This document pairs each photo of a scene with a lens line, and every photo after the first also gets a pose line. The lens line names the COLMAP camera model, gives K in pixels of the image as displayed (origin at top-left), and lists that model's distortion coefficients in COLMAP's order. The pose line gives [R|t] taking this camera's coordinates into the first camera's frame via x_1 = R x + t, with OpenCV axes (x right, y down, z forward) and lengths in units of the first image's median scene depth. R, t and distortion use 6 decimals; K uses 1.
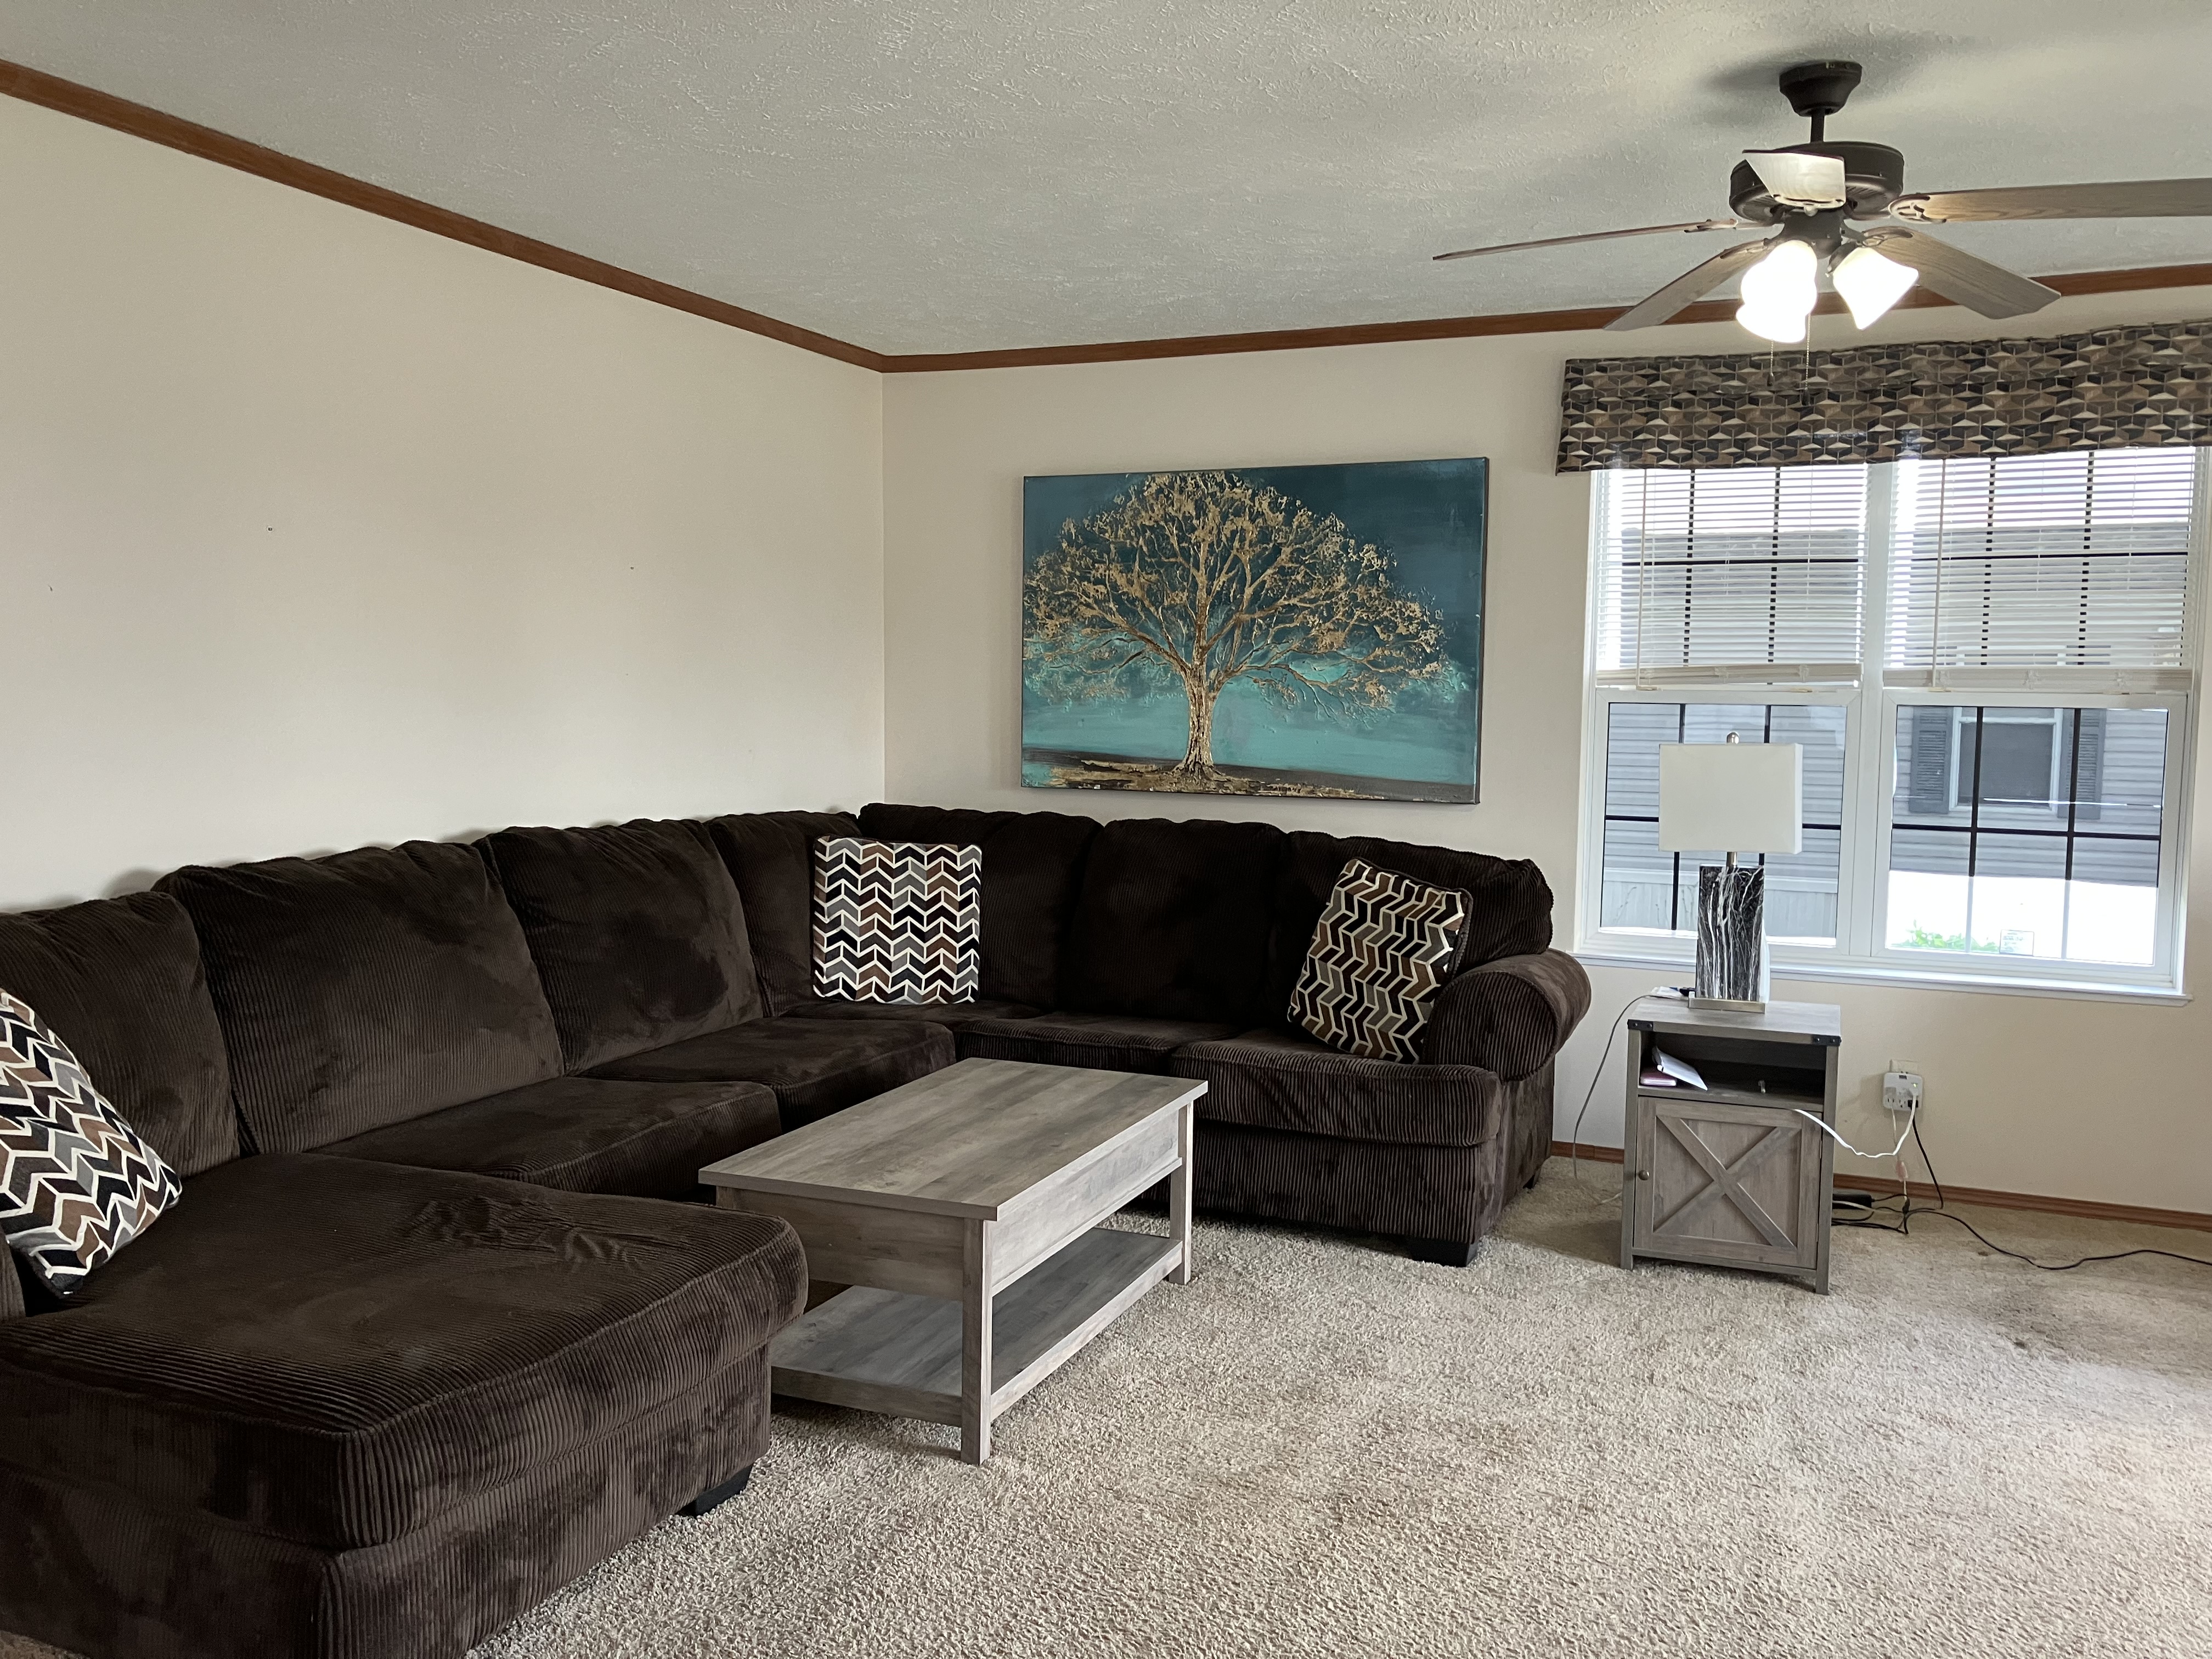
lens RADIAL K [[1793.7, 0, 1106.0], [0, 1793.7, 829.5], [0, 0, 1]] dist [-0.004429, 0.005165]
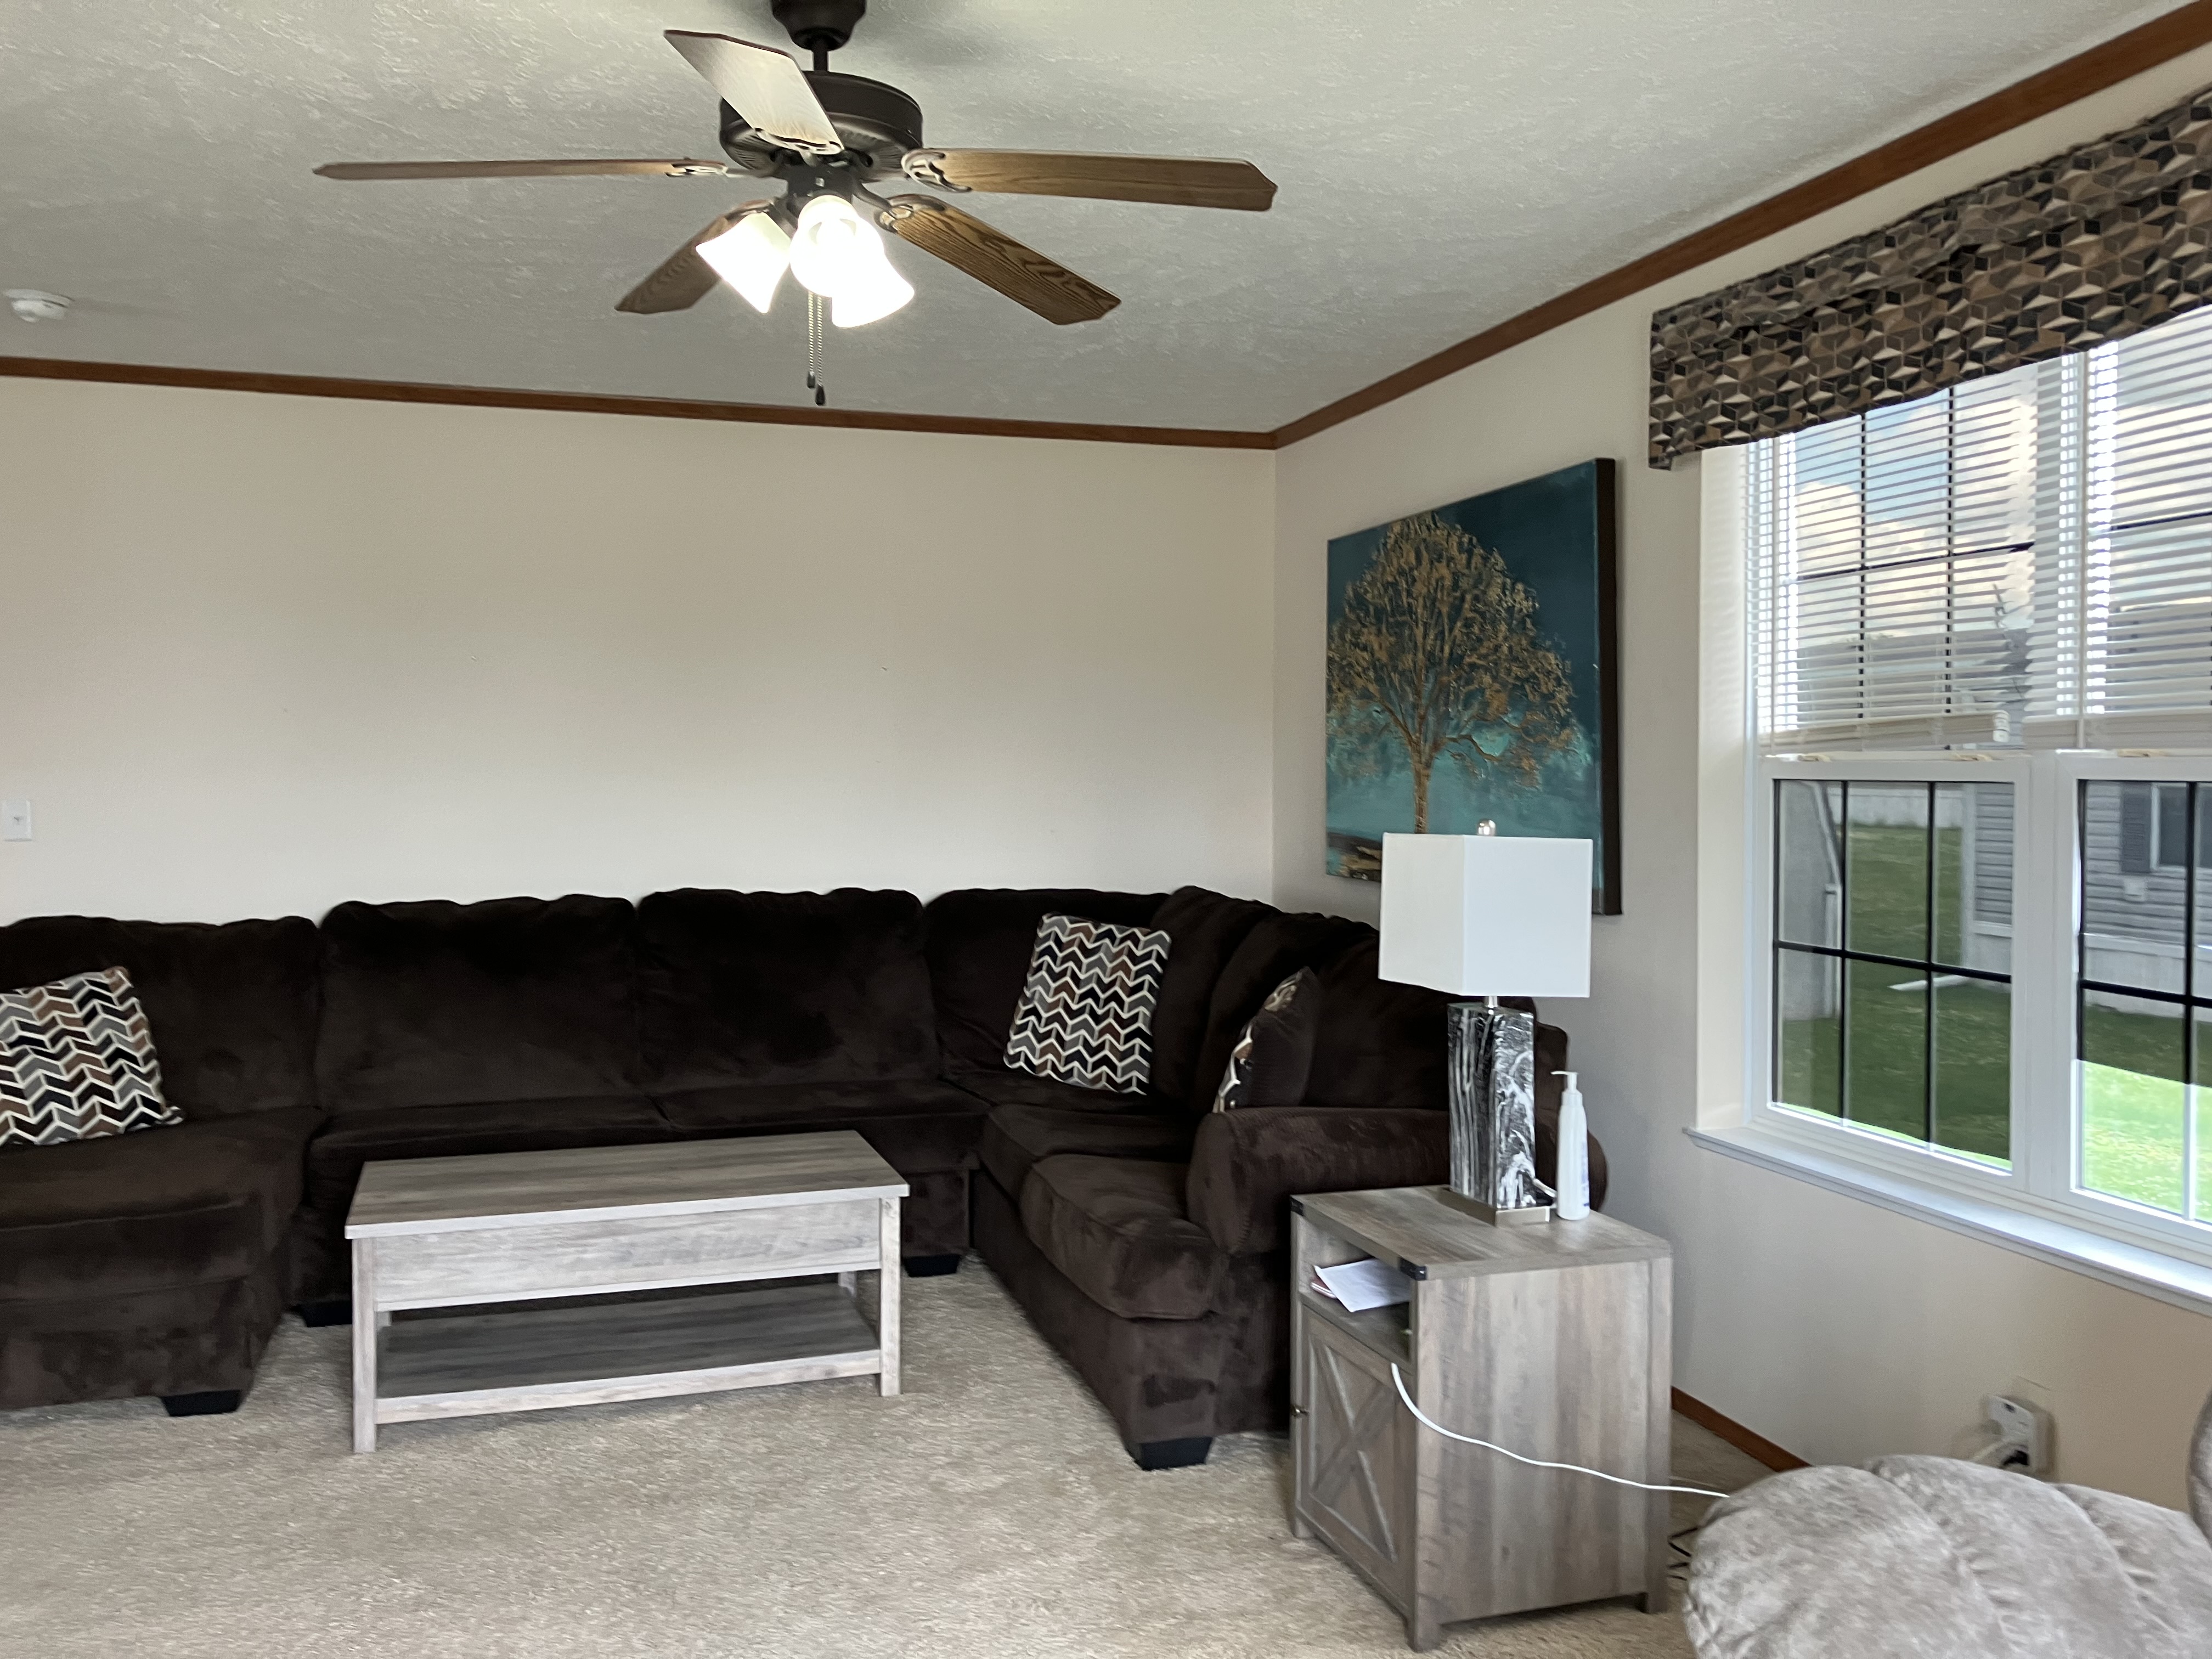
lens RADIAL K [[1792.9, 0, 1107.6], [0, 1792.9, 806.1], [0, 0, 1]] dist [0.003651, 0.005709]
pose [[0.659832, 0.005261, -0.751395, 0.705475], [-0.051609, 0.997931, -0.038333, -0.021935], [0.749639, 0.064072, 0.658739, 0.381851]]
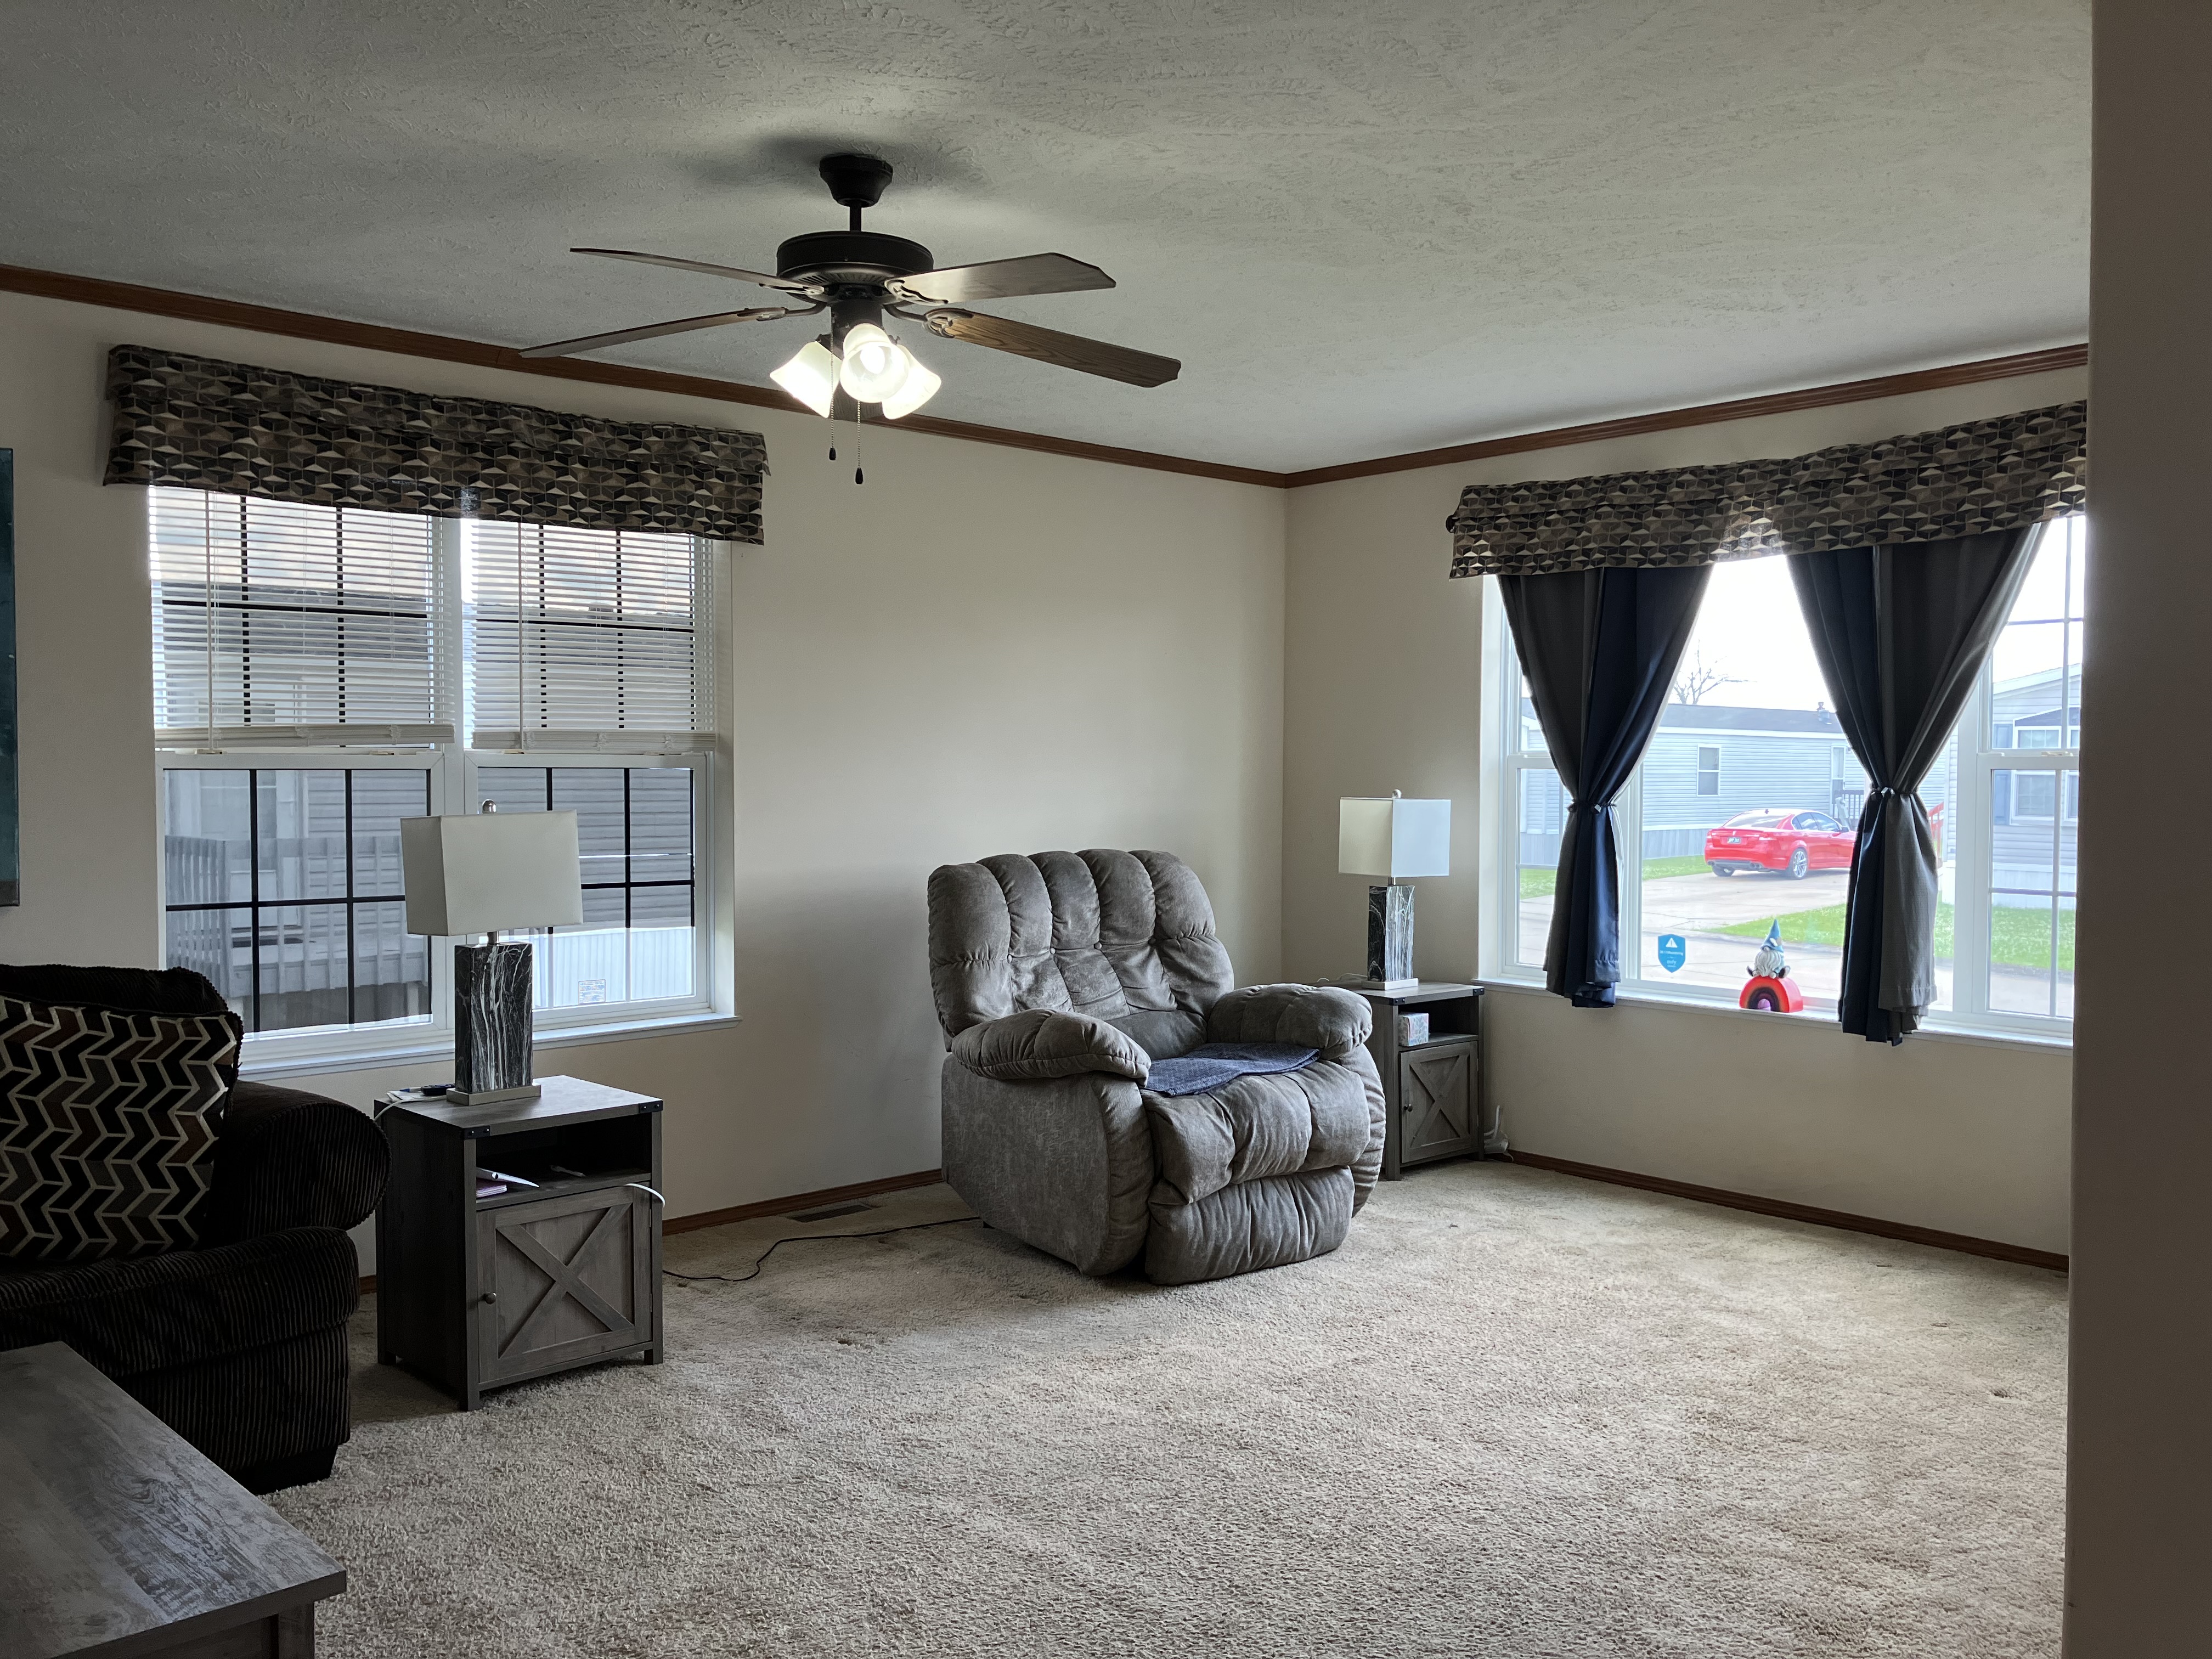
lens RADIAL K [[1795.1, 0, 1114.0], [0, 1795.1, 851.1], [0, 0, 1]] dist [0.001219, -0.006216]
pose [[0.398725, -0.057265, 0.915281, -0.334660], [0.072162, 0.996913, 0.030936, -0.030337], [-0.914227, 0.053714, 0.401626, 0.301981]]
